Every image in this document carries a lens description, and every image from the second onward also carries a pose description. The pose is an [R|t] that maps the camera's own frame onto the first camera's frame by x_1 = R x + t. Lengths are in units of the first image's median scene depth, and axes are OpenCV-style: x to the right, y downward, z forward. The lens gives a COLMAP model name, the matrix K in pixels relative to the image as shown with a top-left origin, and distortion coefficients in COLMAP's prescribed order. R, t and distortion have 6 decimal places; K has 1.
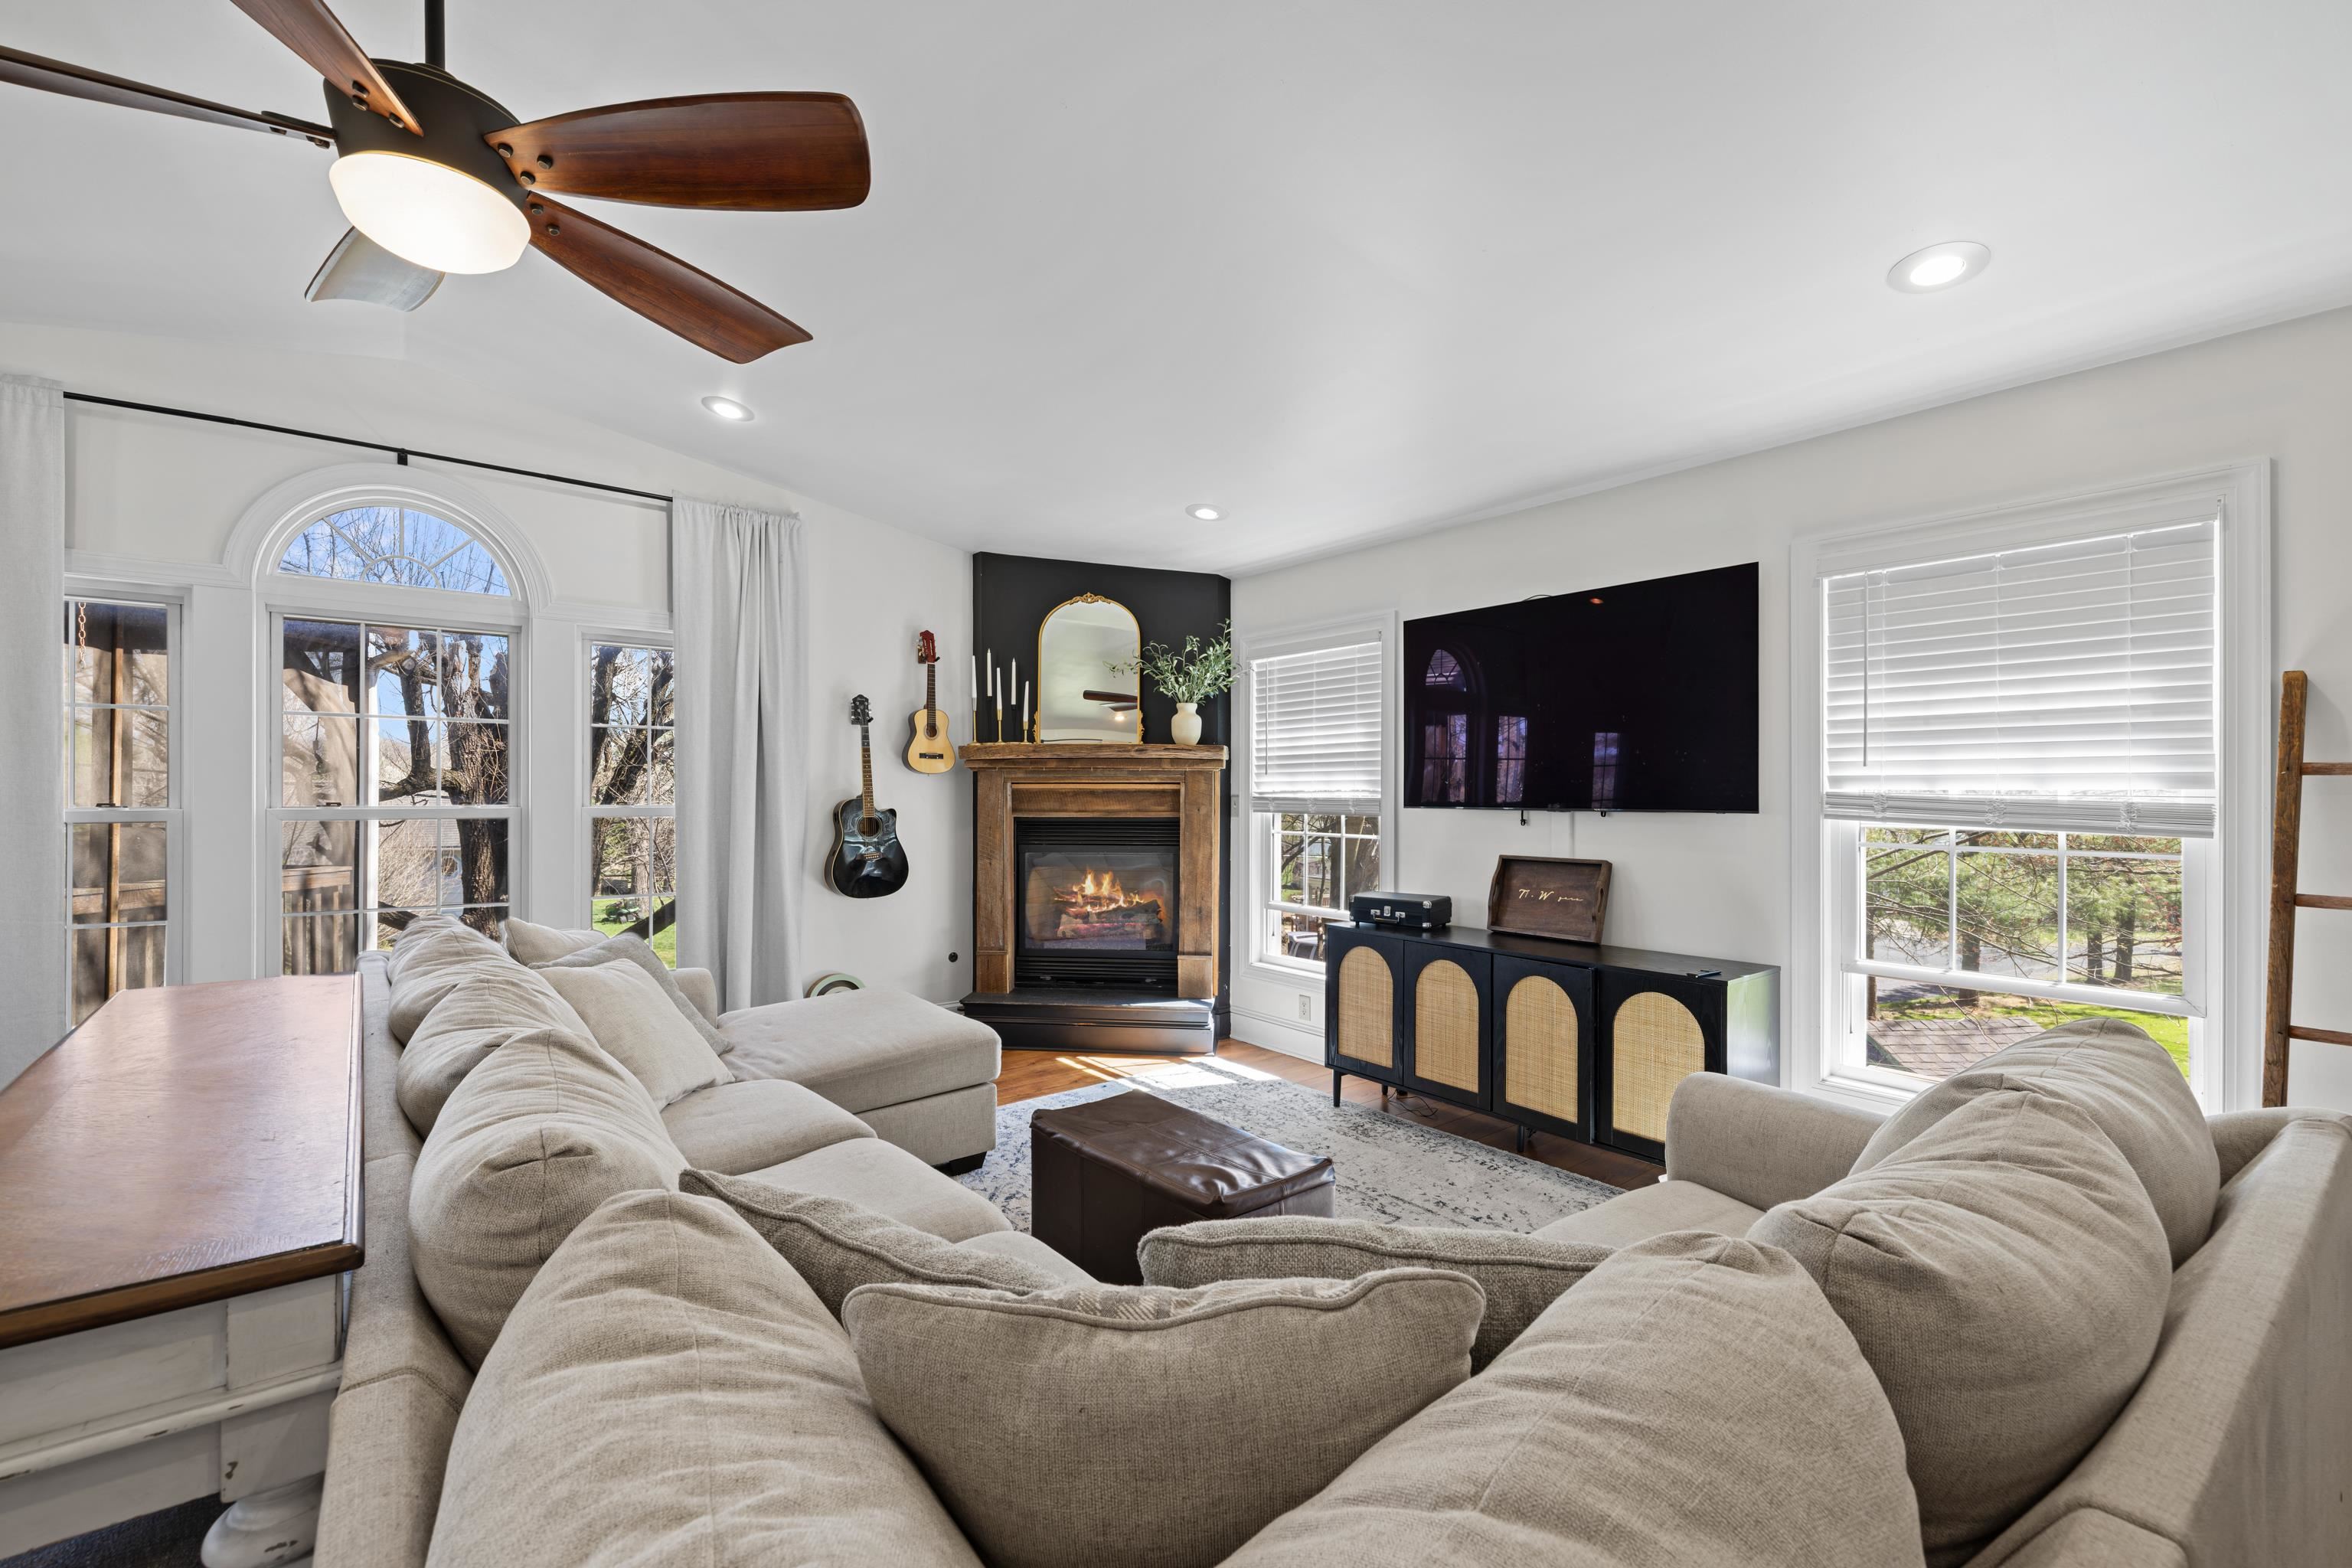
lens RADIAL K [[996.7, 0, 1165.9], [0, 996.7, 785.0], [0, 0, 1]] dist [0.000422, 0.000211]
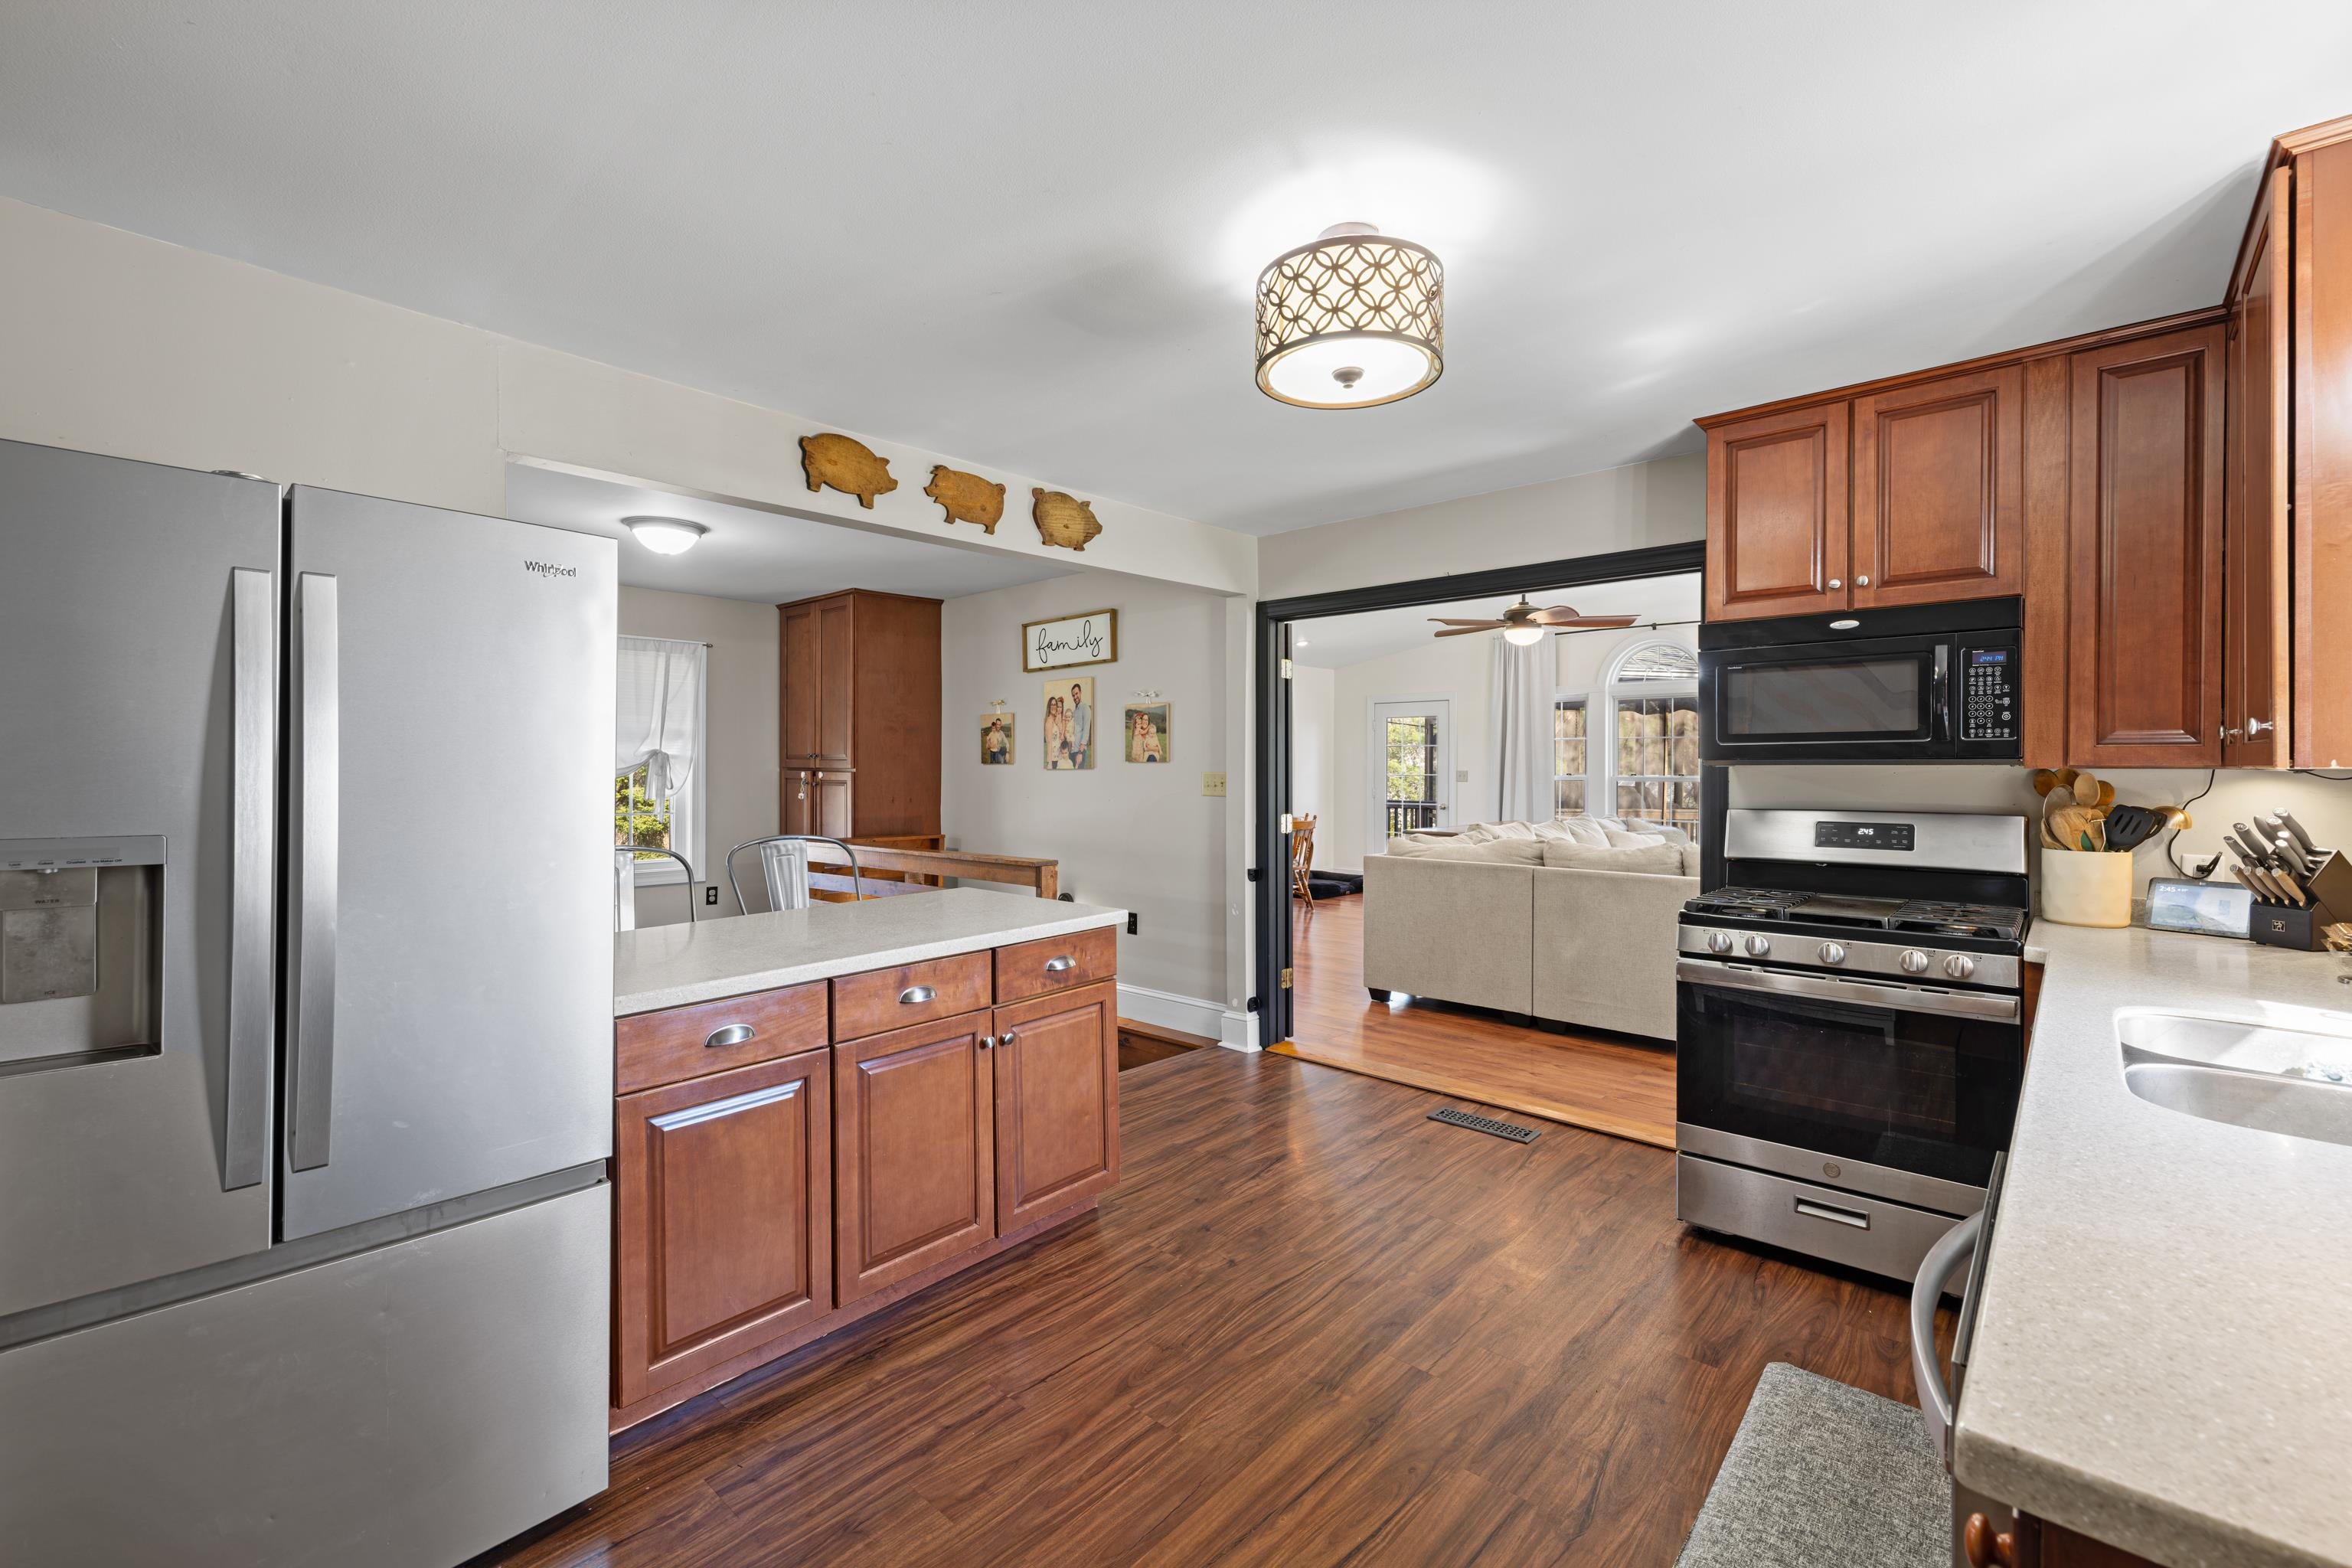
lens RADIAL K [[996.7, 0, 1165.9], [0, 996.7, 785.0], [0, 0, 1]] dist [0.000422, 0.000211]
pose [[0.157940, 0.014558, -0.987341, 1.509595], [0.011803, 0.999792, 0.016629, 0.000492], [0.987378, -0.014280, 0.157735, -0.547306]]
